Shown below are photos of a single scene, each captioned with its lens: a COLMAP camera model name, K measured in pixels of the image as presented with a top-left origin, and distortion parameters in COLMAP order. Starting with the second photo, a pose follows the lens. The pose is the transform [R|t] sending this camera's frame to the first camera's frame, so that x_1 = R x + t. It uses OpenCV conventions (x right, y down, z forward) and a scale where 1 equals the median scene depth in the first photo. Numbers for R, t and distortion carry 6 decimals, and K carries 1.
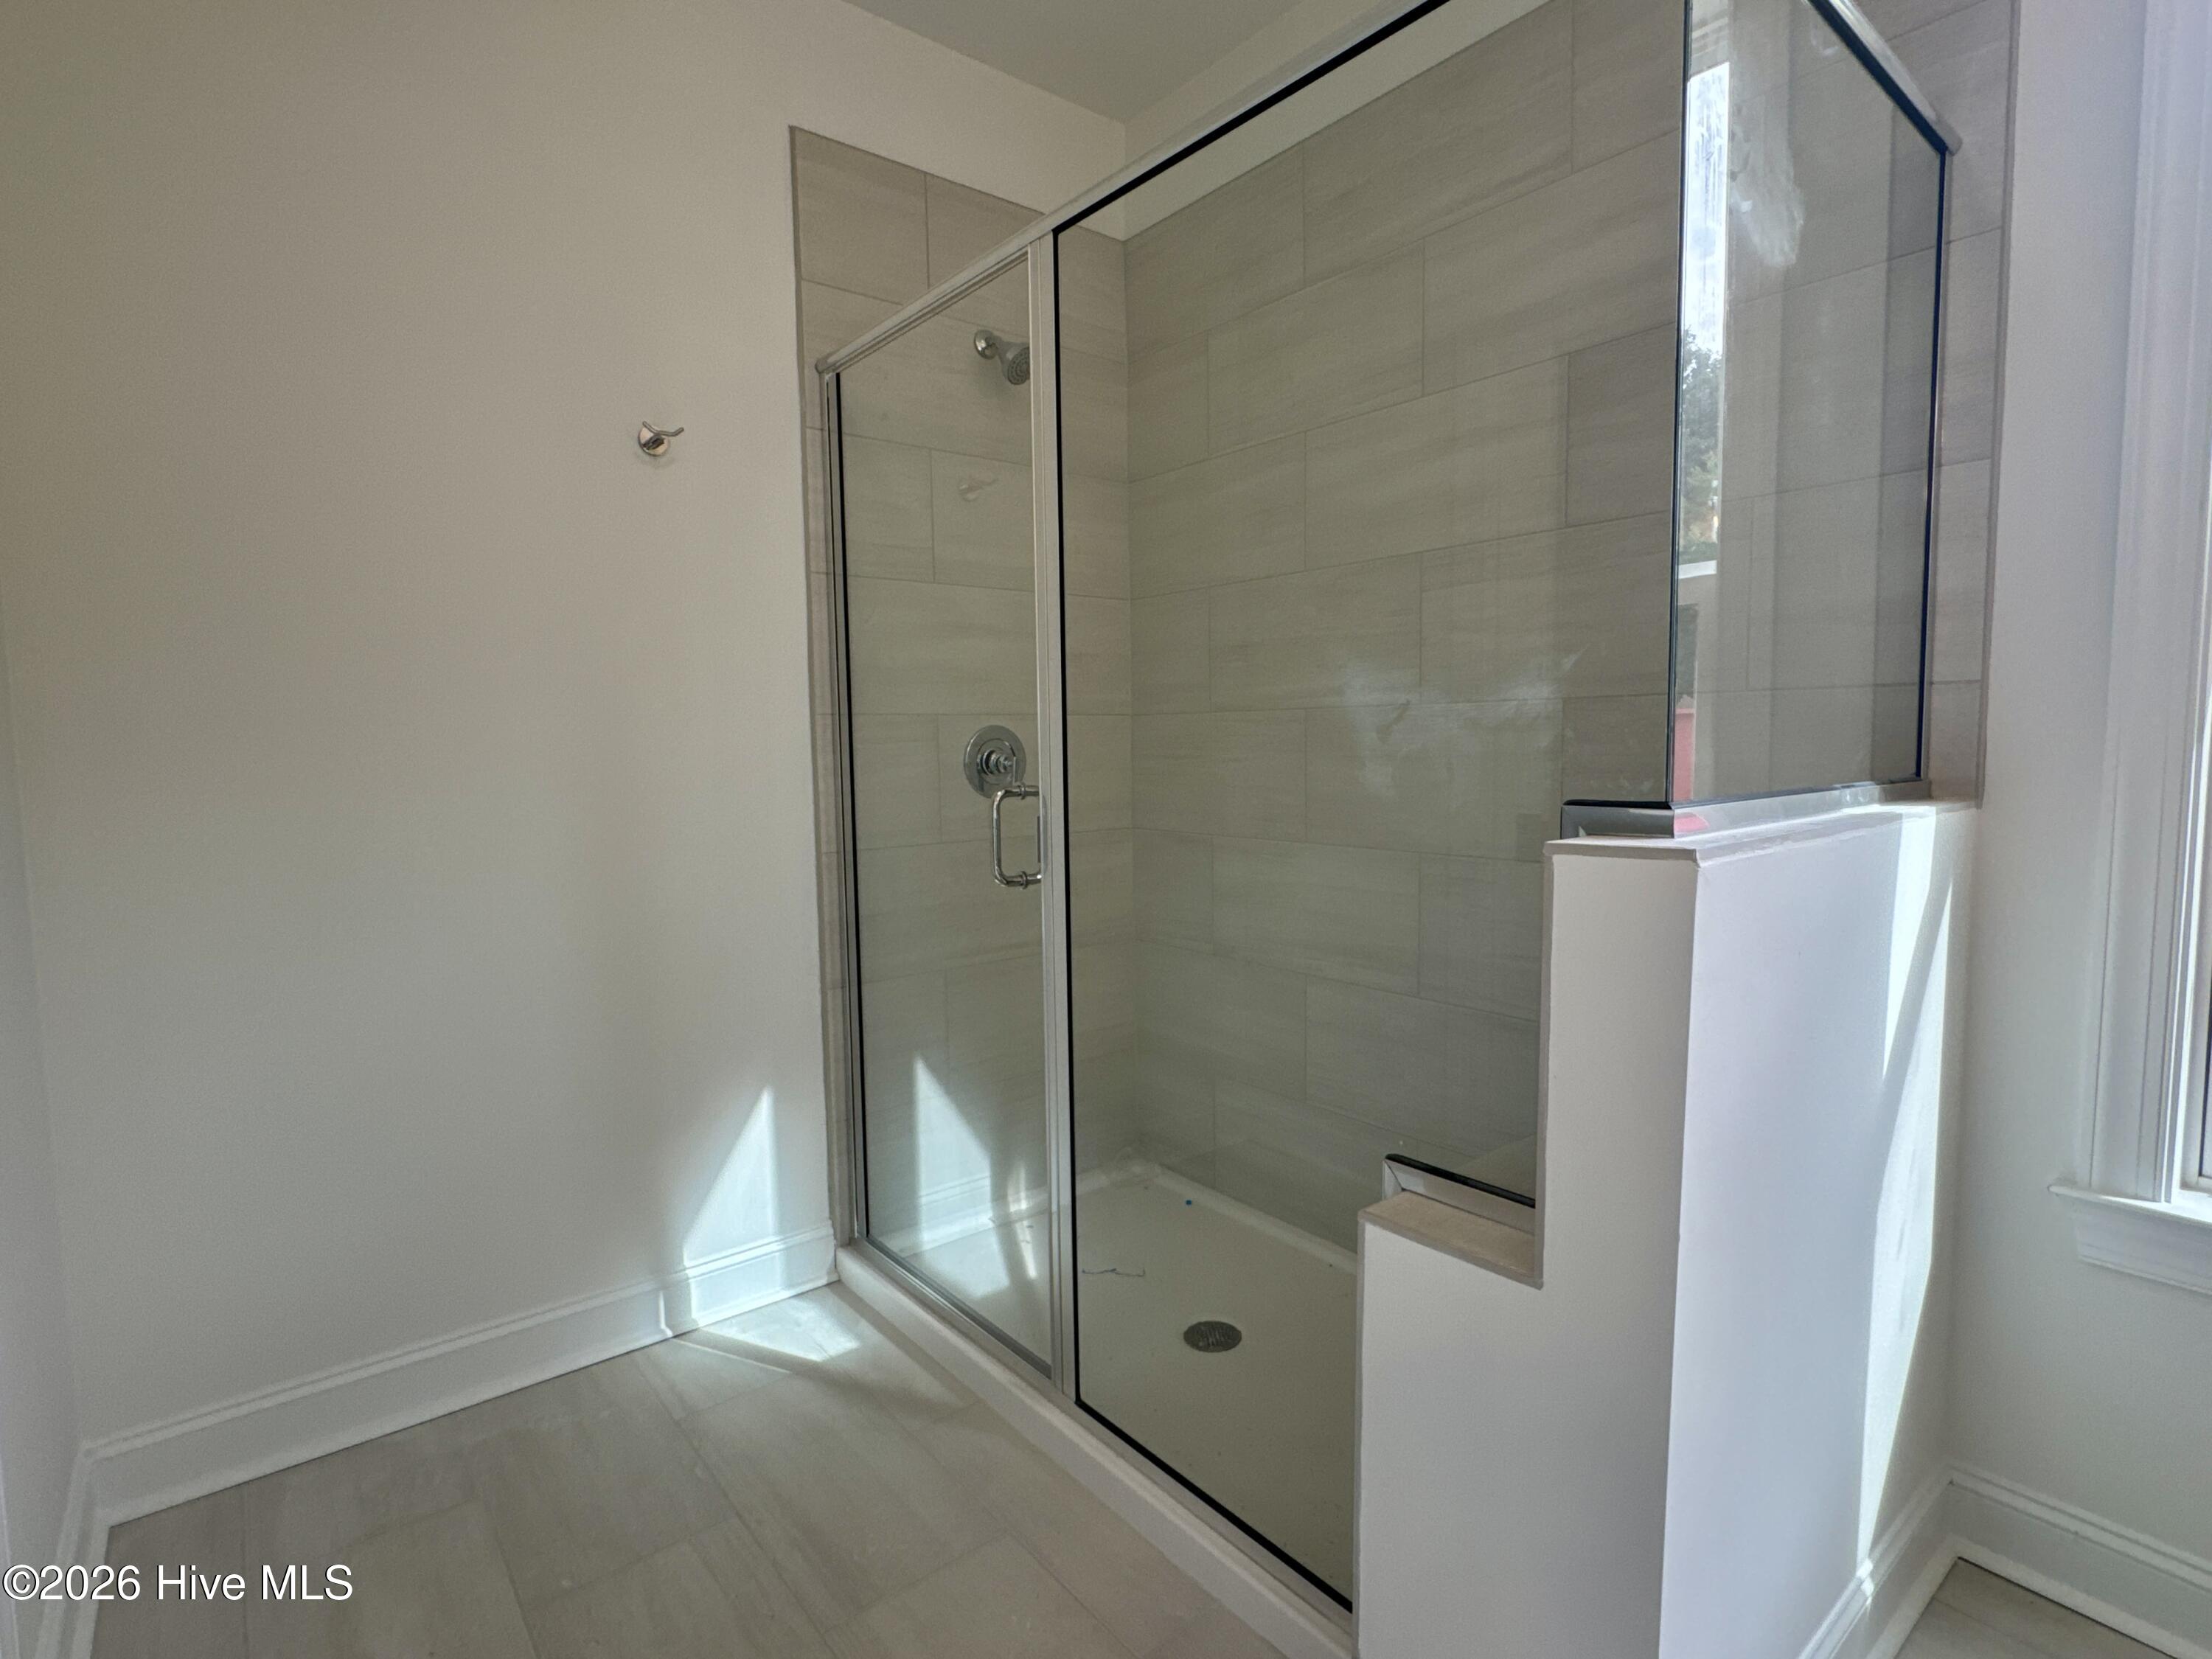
lens RADIAL K [[1091.4, 0, 1101.9], [0, 1091.4, 830.1], [0, 0, 1]] dist [-0.002966, -0.000073]
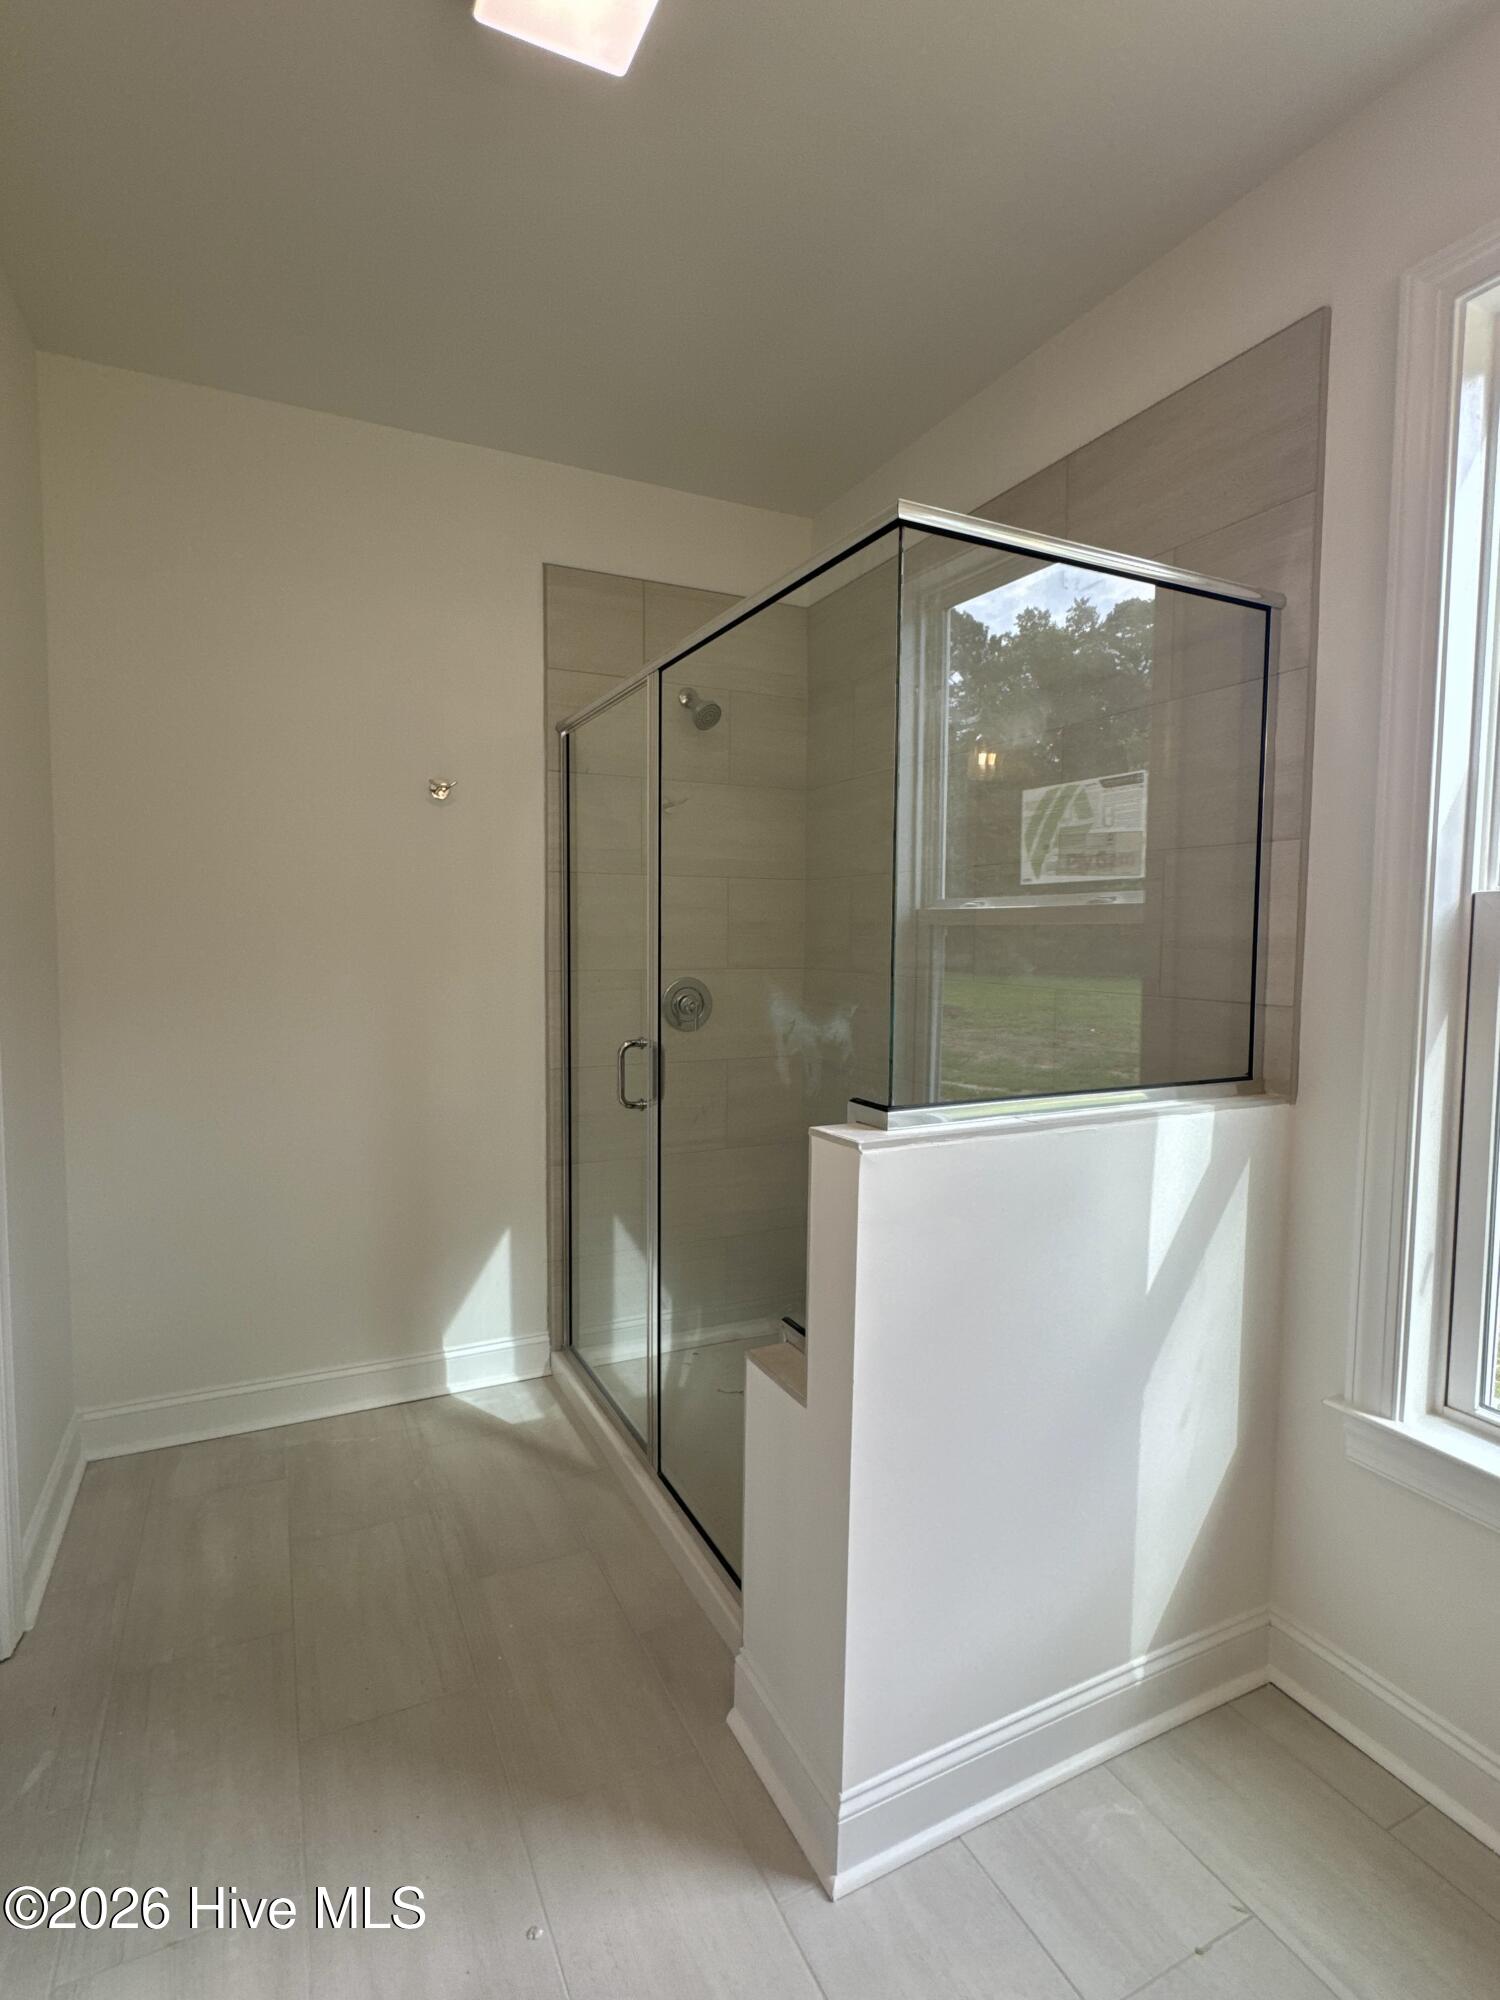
lens RADIAL K [[986.8, 0, 754.1], [0, 986.8, 1000.0], [0, 0, 1]] dist [-0.002966, -0.000073]
pose [[0.975195, 0.038736, -0.217932, 0.296284], [-0.041250, 0.999124, -0.006996, -0.075209], [0.217470, 0.015812, 0.975939, -0.202226]]
